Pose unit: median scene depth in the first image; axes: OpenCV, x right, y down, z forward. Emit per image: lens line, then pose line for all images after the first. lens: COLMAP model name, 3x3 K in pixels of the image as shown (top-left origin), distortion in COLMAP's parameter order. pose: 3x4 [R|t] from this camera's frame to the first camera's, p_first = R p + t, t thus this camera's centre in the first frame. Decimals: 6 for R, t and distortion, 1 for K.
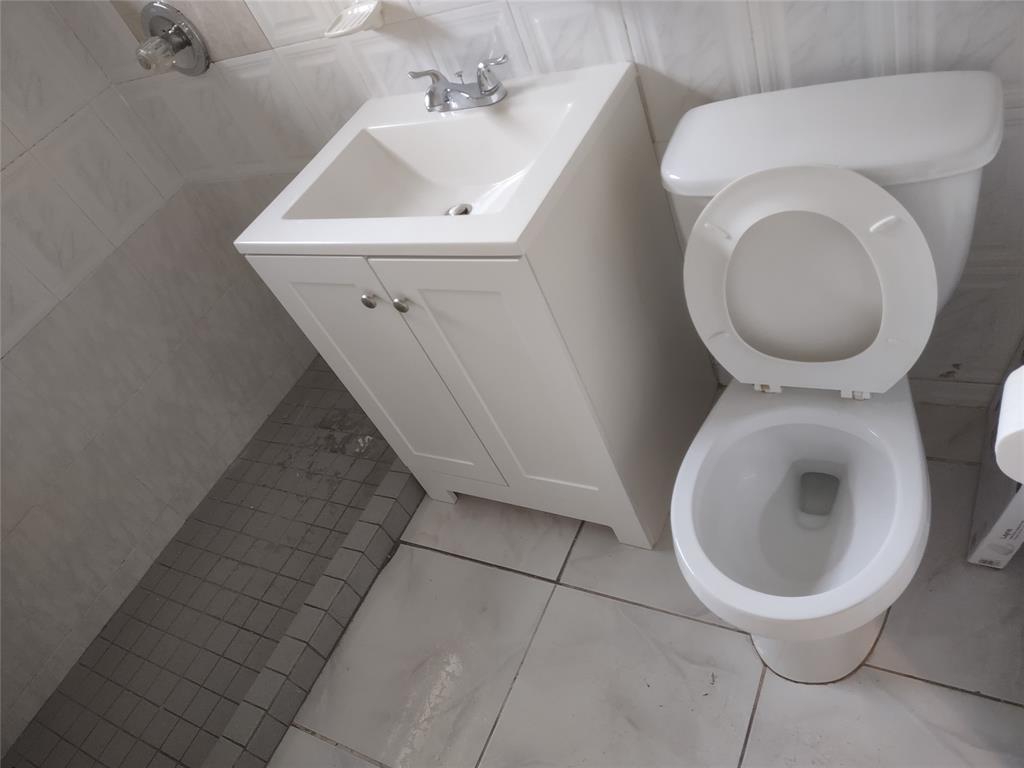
lens RADIAL K [[778.1, 0, 512.0], [0, 778.1, 384.0], [0, 0, 1]] dist [0.083401, -0.121077]
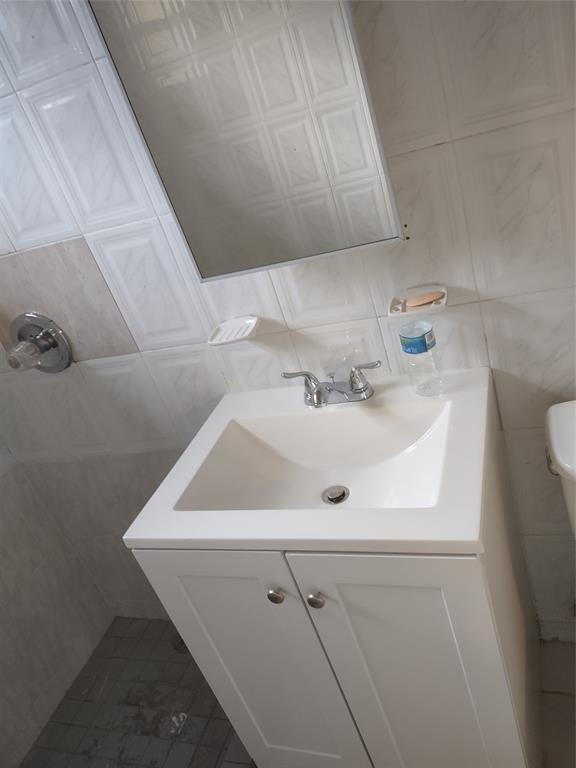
lens RADIAL K [[583.5, 0, 289.8], [0, 583.5, 371.0], [0, 0, 1]] dist [0.083401, -0.121077]
pose [[0.984128, 0.002319, 0.177447, -0.271828], [0.059588, 0.937542, -0.342732, -0.107229], [-0.167158, 0.347865, 0.922523, 0.213134]]
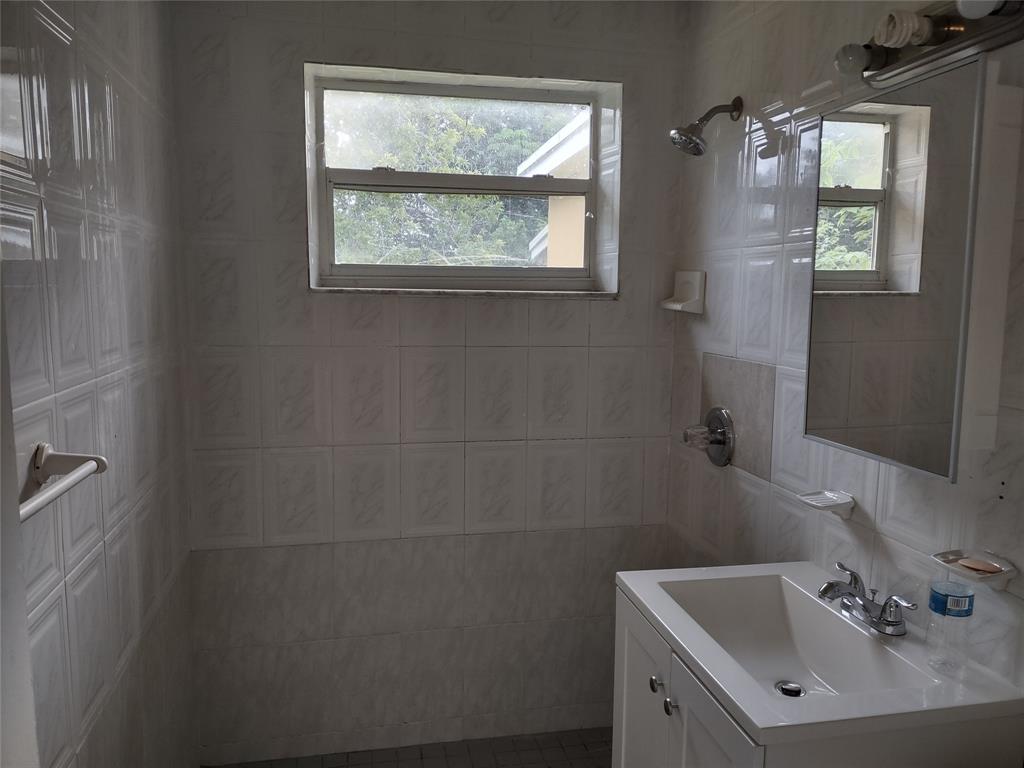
lens RADIAL K [[778.1, 0, 512.0], [0, 778.1, 384.0], [0, 0, 1]] dist [0.083401, -0.121077]
pose [[0.574962, 0.454803, -0.680127, 0.238136], [-0.718623, 0.678123, -0.154044, -0.071895], [0.391150, 0.577324, 0.716727, -0.096984]]
